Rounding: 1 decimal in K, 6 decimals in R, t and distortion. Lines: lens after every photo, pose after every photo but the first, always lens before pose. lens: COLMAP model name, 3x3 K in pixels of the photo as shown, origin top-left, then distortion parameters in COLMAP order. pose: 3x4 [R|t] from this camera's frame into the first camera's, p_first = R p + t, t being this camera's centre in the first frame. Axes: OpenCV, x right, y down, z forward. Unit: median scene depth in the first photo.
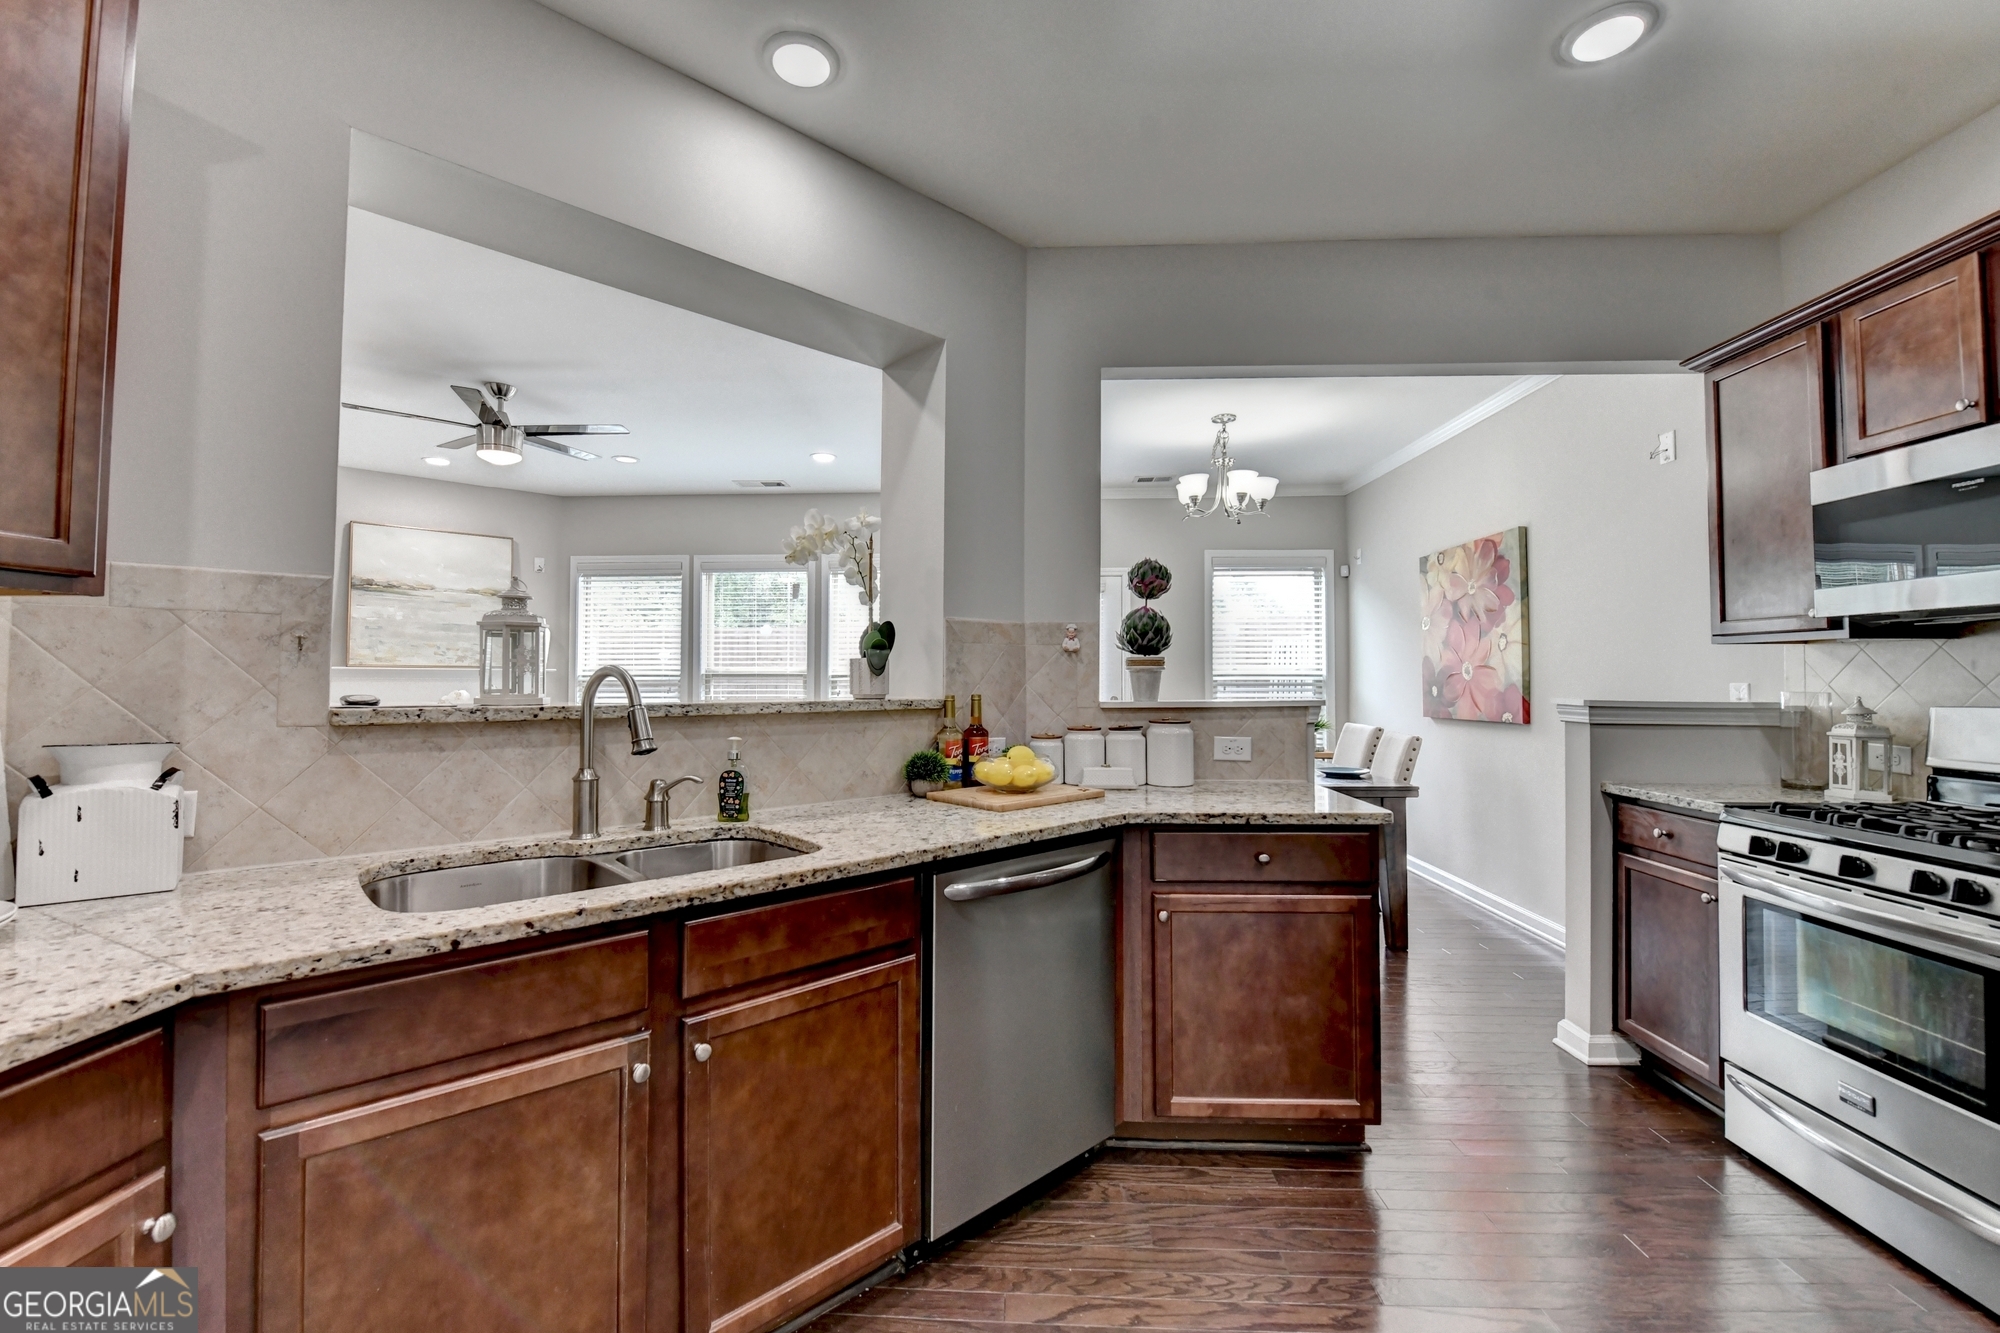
lens RADIAL K [[823.8, 0, 988.9], [0, 823.8, 659.6], [0, 0, 1]] dist [-0.020228, -0.000589]
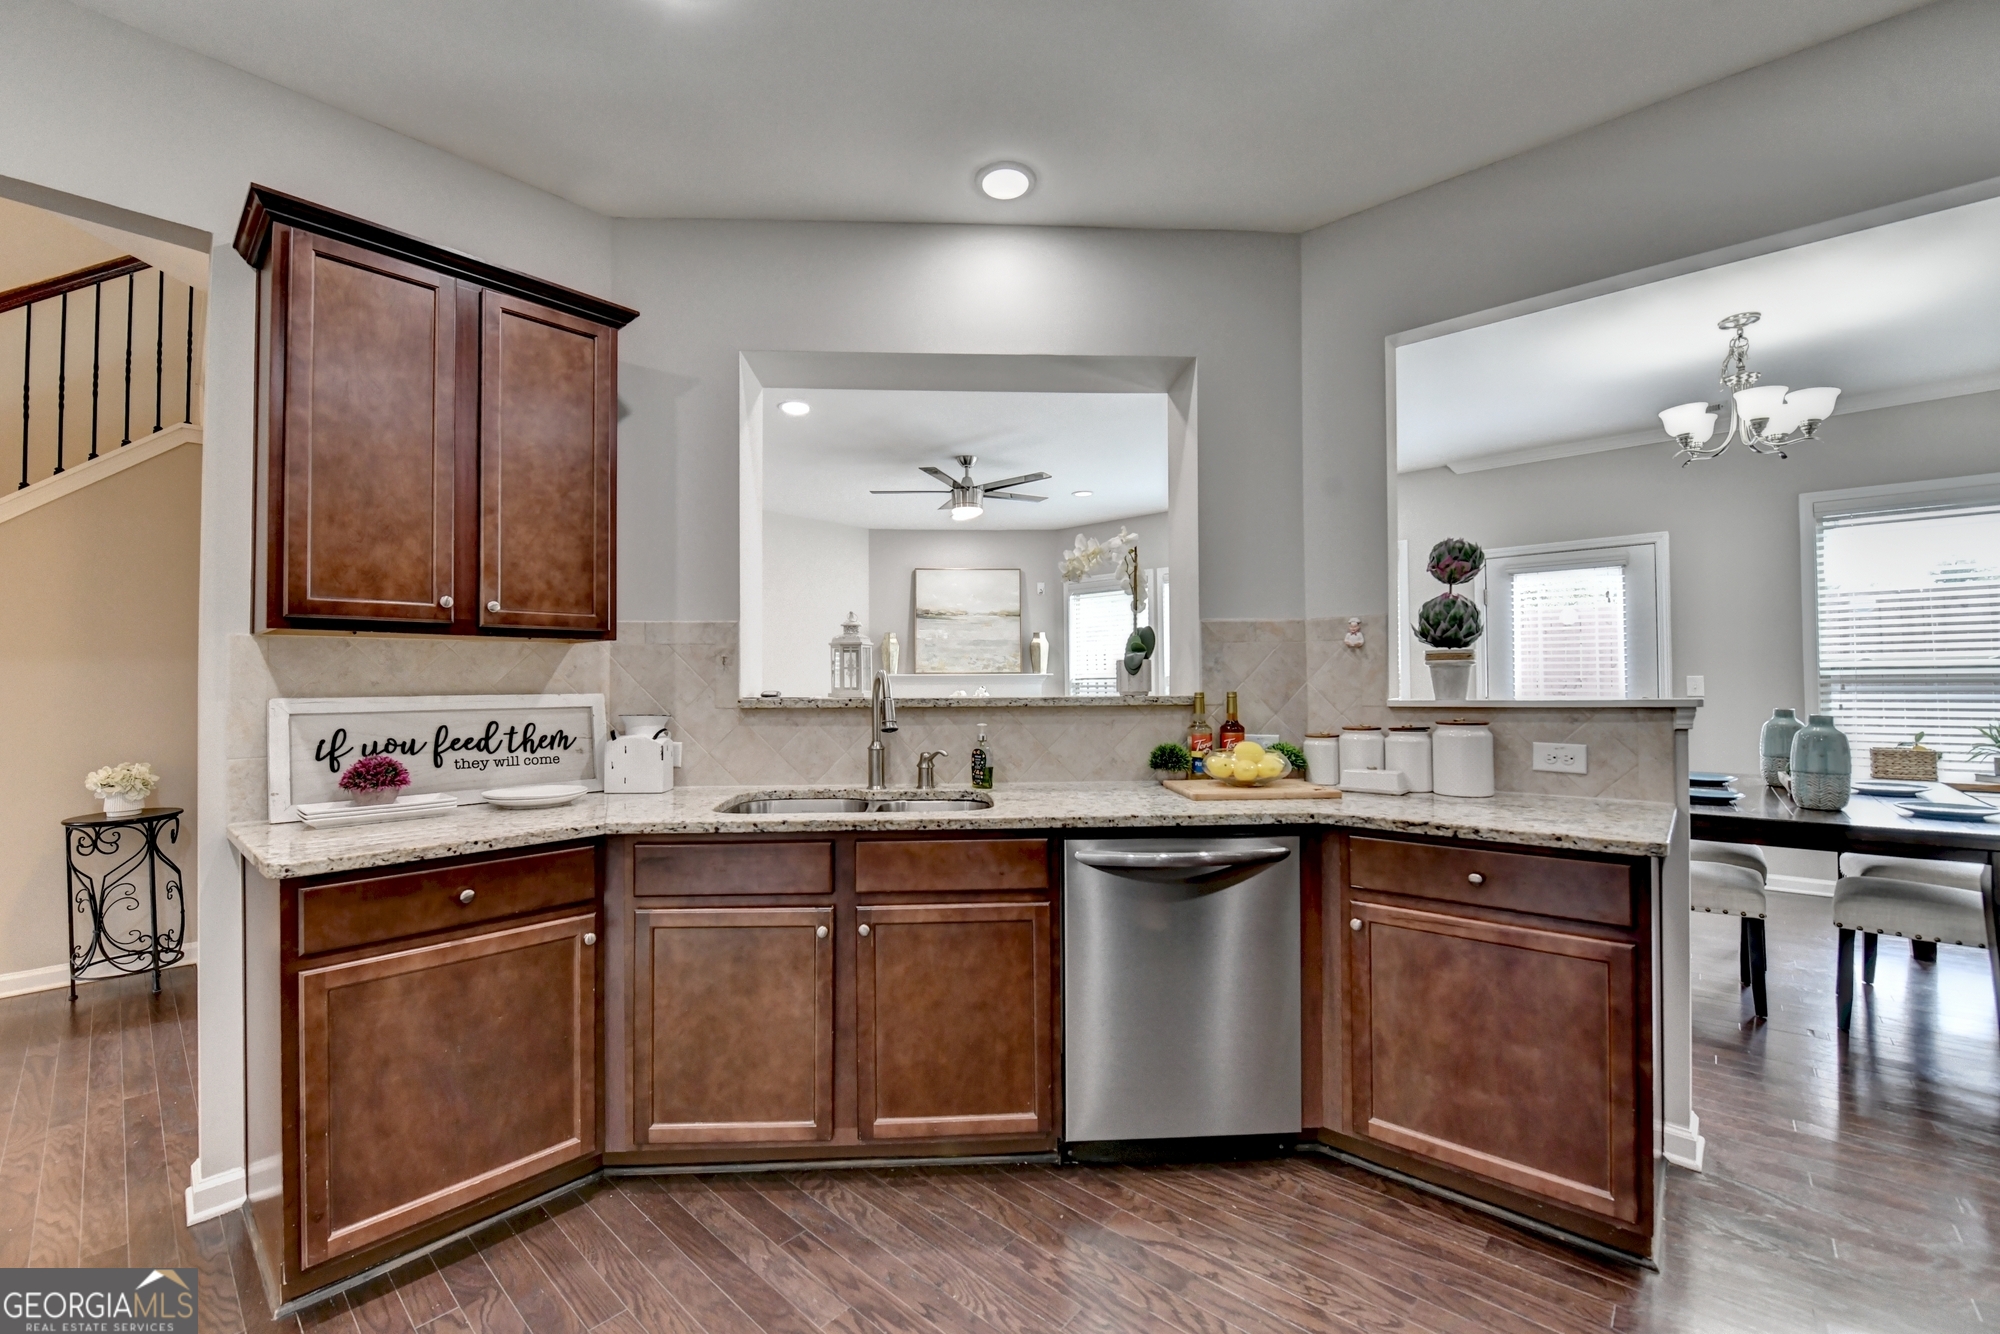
lens RADIAL K [[814.7, 0, 976.8], [0, 814.7, 681.1], [0, 0, 1]] dist [-0.020107, -0.000808]
pose [[0.767371, -0.008717, -0.641144, 0.391944], [0.023333, 0.999625, 0.014336, 0.006478], [0.640778, -0.025961, 0.767287, 0.006680]]
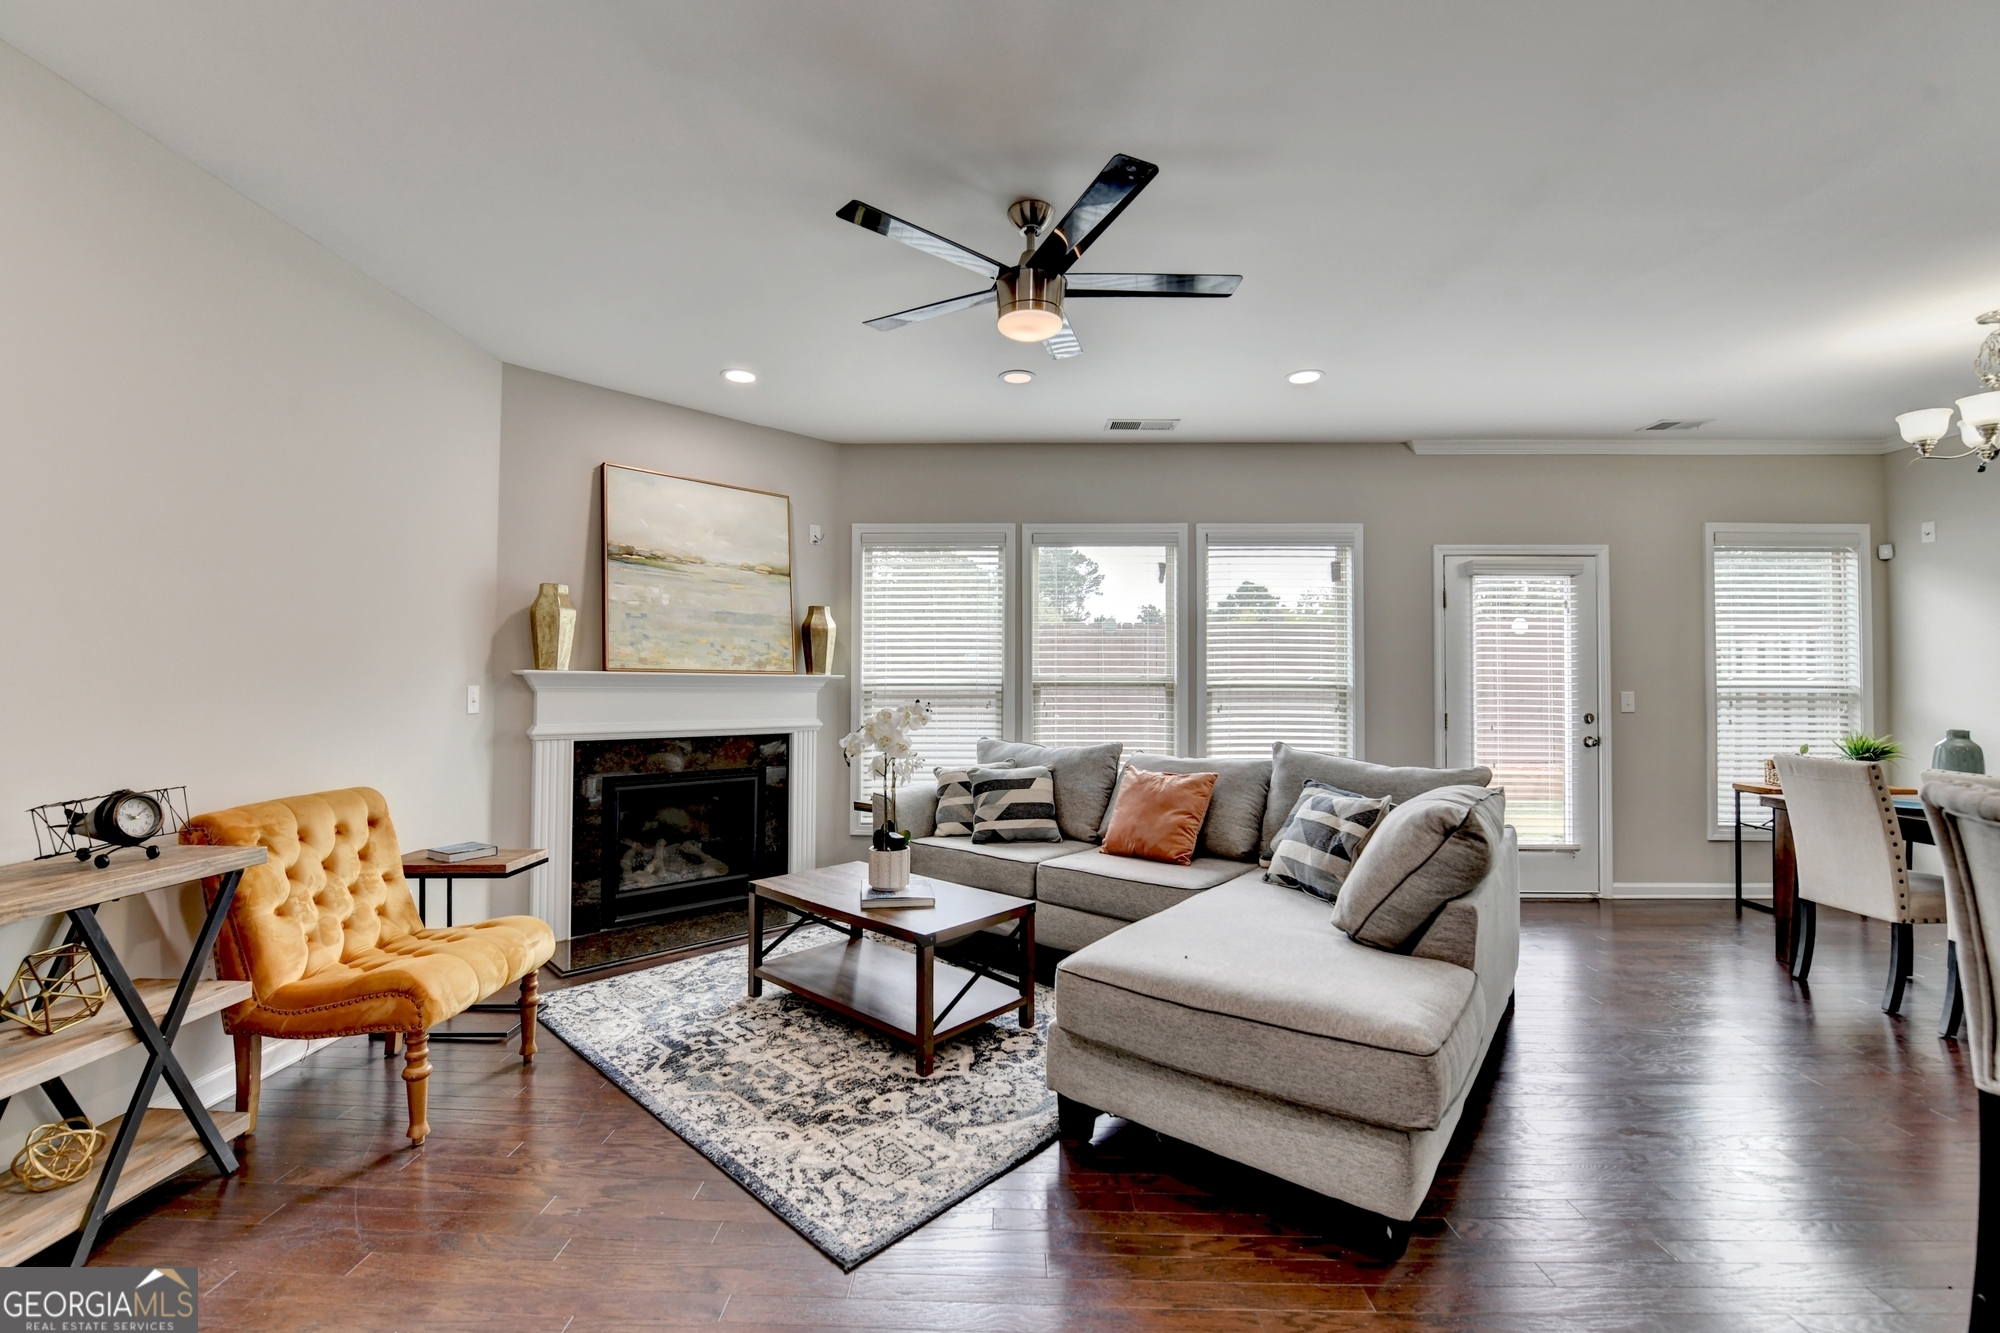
lens RADIAL K [[830.2, 0, 984.2], [0, 830.2, 666.7], [0, 0, 1]] dist [-0.013302, -0.000308]
pose [[0.999717, 0.003808, 0.023470, -1.046589], [-0.003781, 0.999992, -0.001194, 0.009745], [-0.023475, 0.001105, 0.999724, 0.623274]]
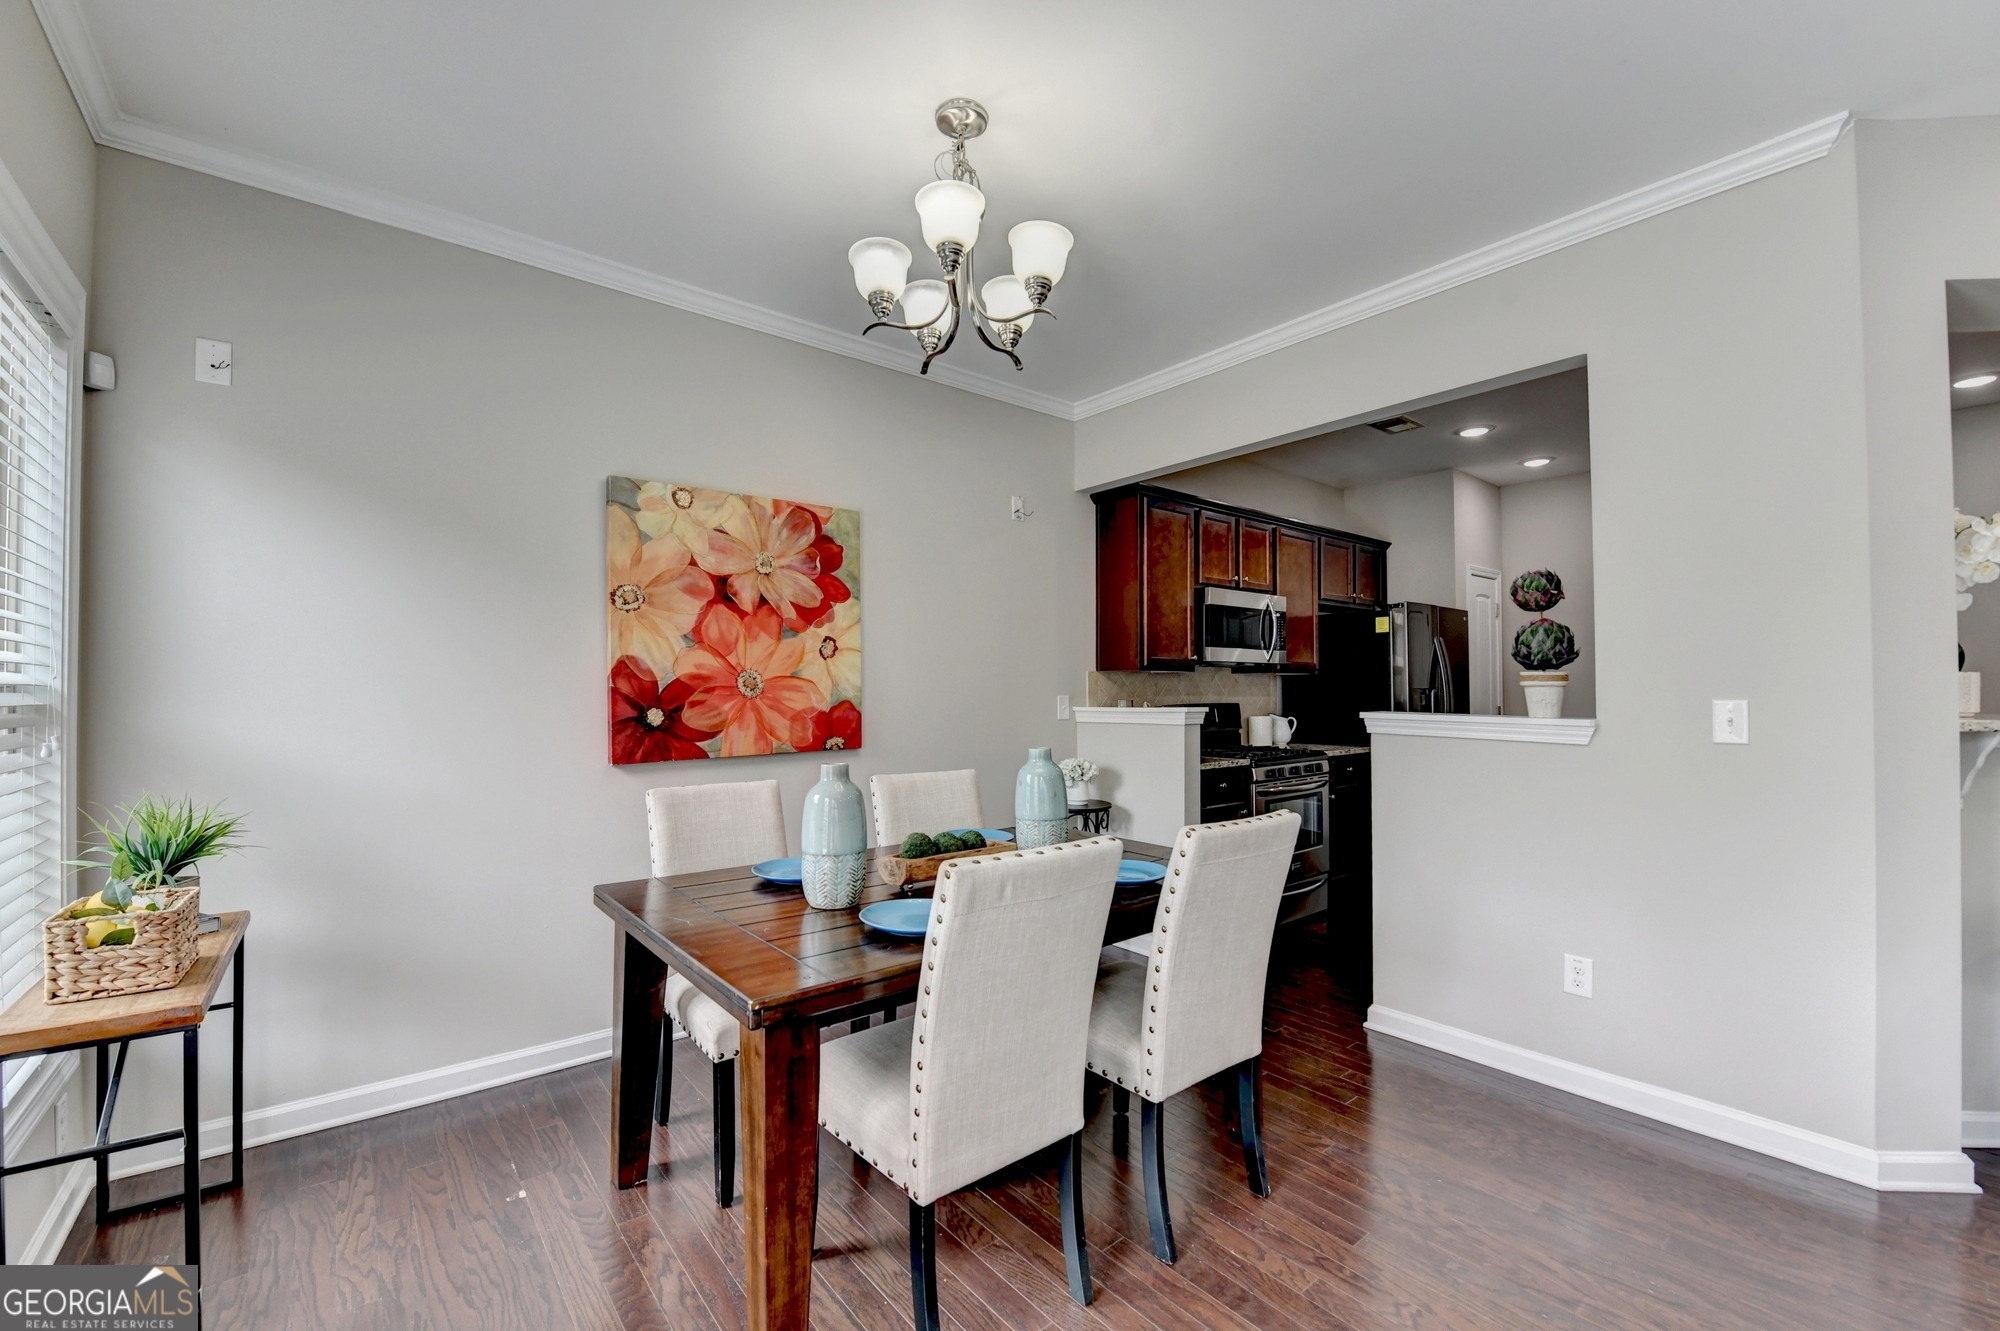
lens RADIAL K [[818.4, 0, 999.2], [0, 818.4, 681.1], [0, 0, 1]] dist [-0.014557, -0.000308]
pose [[-0.664086, 0.008184, 0.747611, -0.106492], [-0.014608, 0.999607, -0.023919, 0.044222], [-0.747514, -0.026805, -0.663705, 2.290785]]
